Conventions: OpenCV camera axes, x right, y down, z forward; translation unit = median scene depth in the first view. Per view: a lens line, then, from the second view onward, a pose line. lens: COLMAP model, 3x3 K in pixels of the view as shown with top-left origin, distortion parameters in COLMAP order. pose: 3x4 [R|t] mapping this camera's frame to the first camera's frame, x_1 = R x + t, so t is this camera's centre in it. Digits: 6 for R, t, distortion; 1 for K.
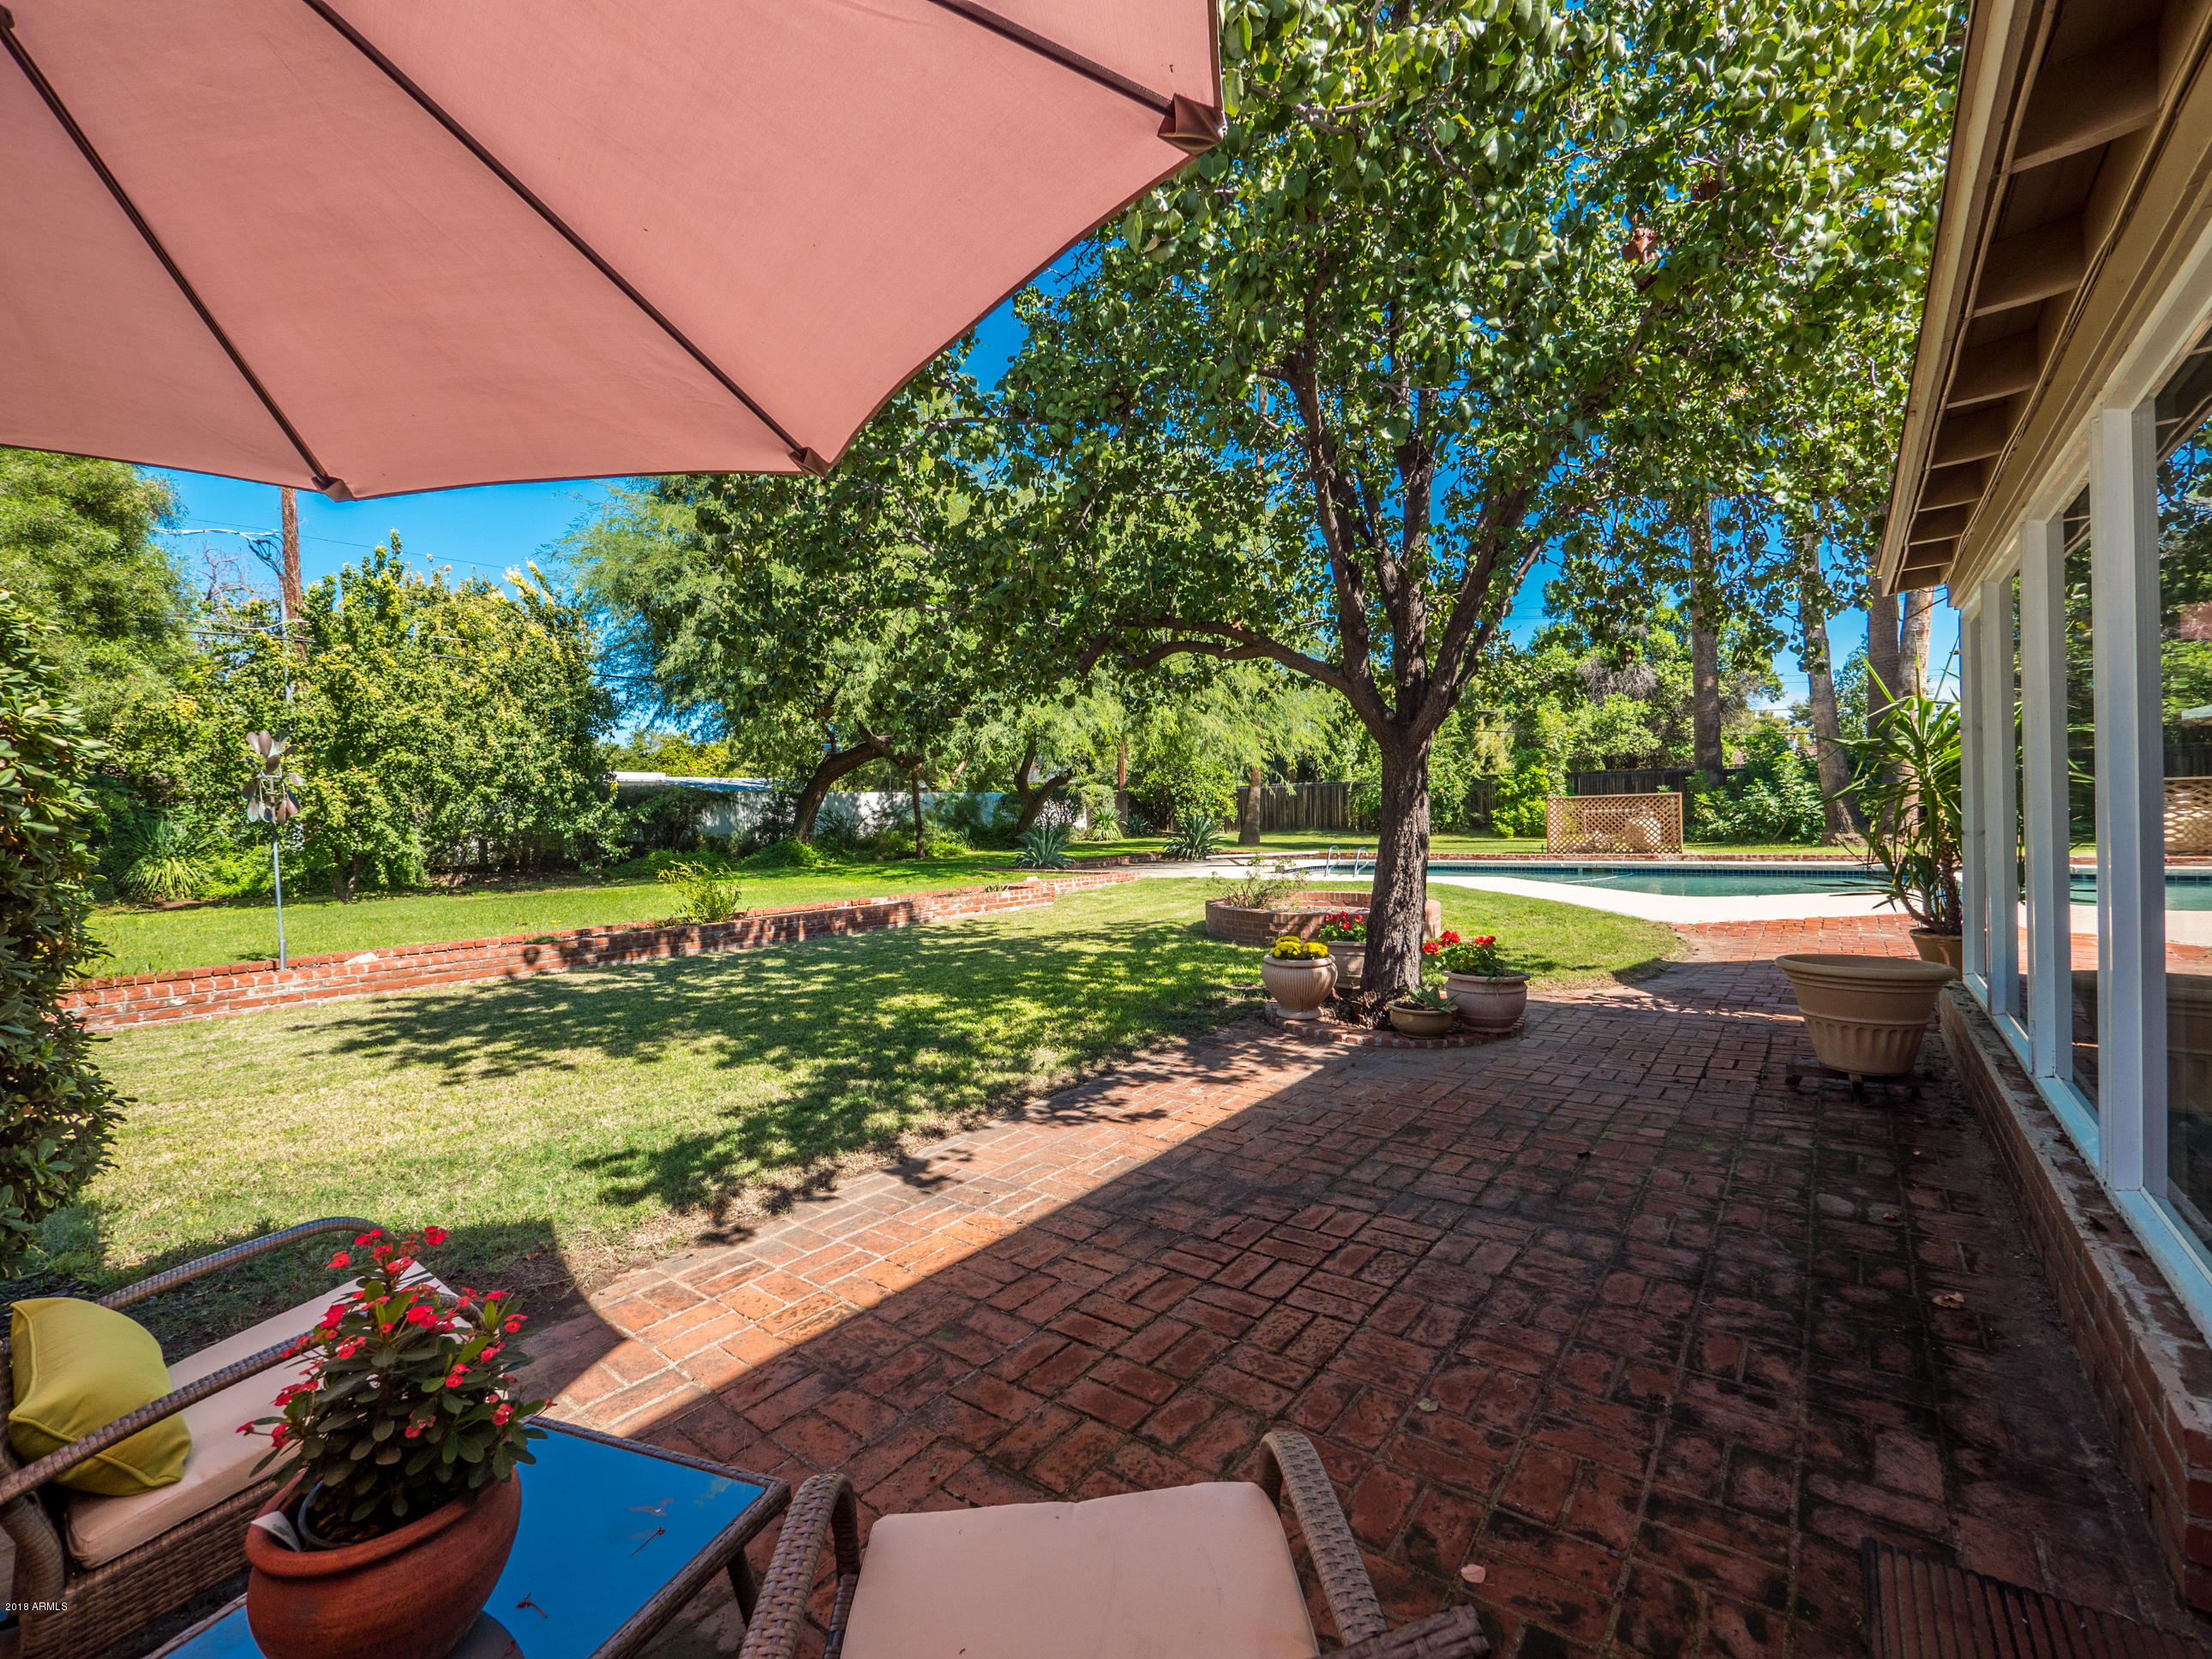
lens RADIAL K [[907.1, 0, 1106.0], [0, 907.1, 829.5], [0, 0, 1]] dist [-0.001248, -0.000386]
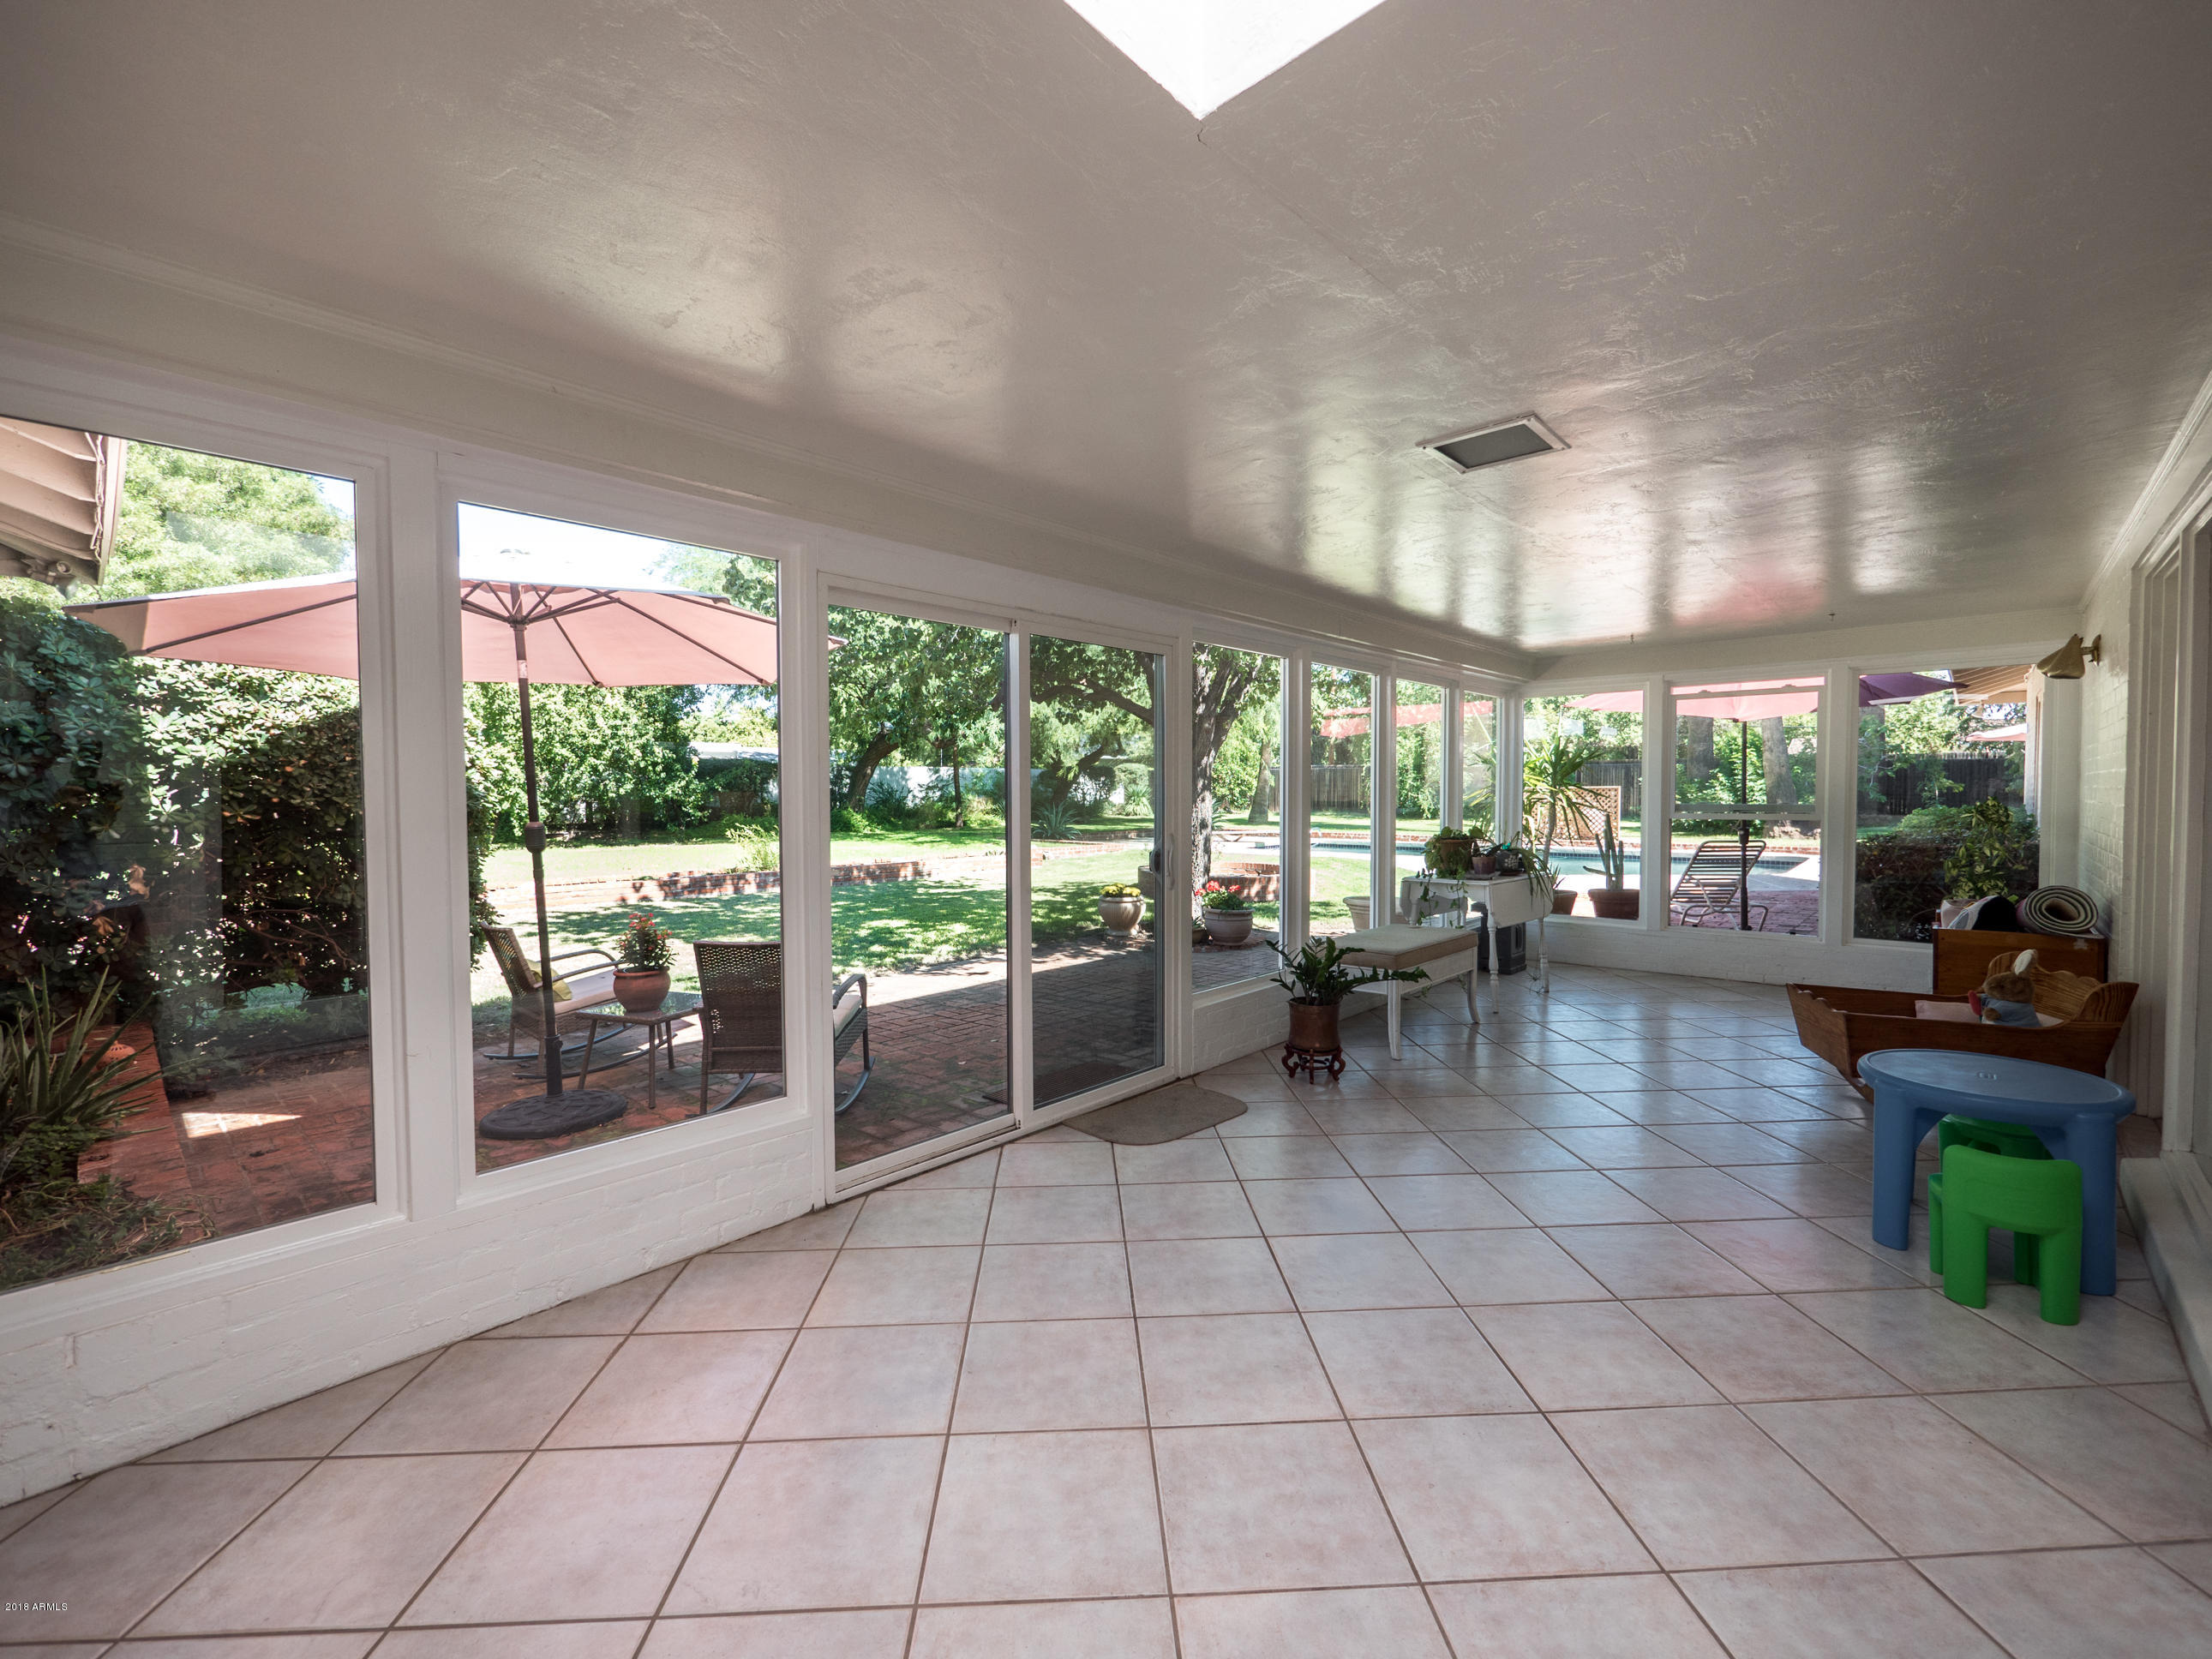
lens RADIAL K [[929.5, 0, 1106.0], [0, 929.5, 829.5], [0, 0, 1]] dist [0.000481, 0.000085]
pose [[0.996329, 0.026442, -0.081422, 0.105302], [-0.024075, 0.999262, 0.029916, -0.006722], [0.082153, -0.027846, 0.996231, -0.191144]]
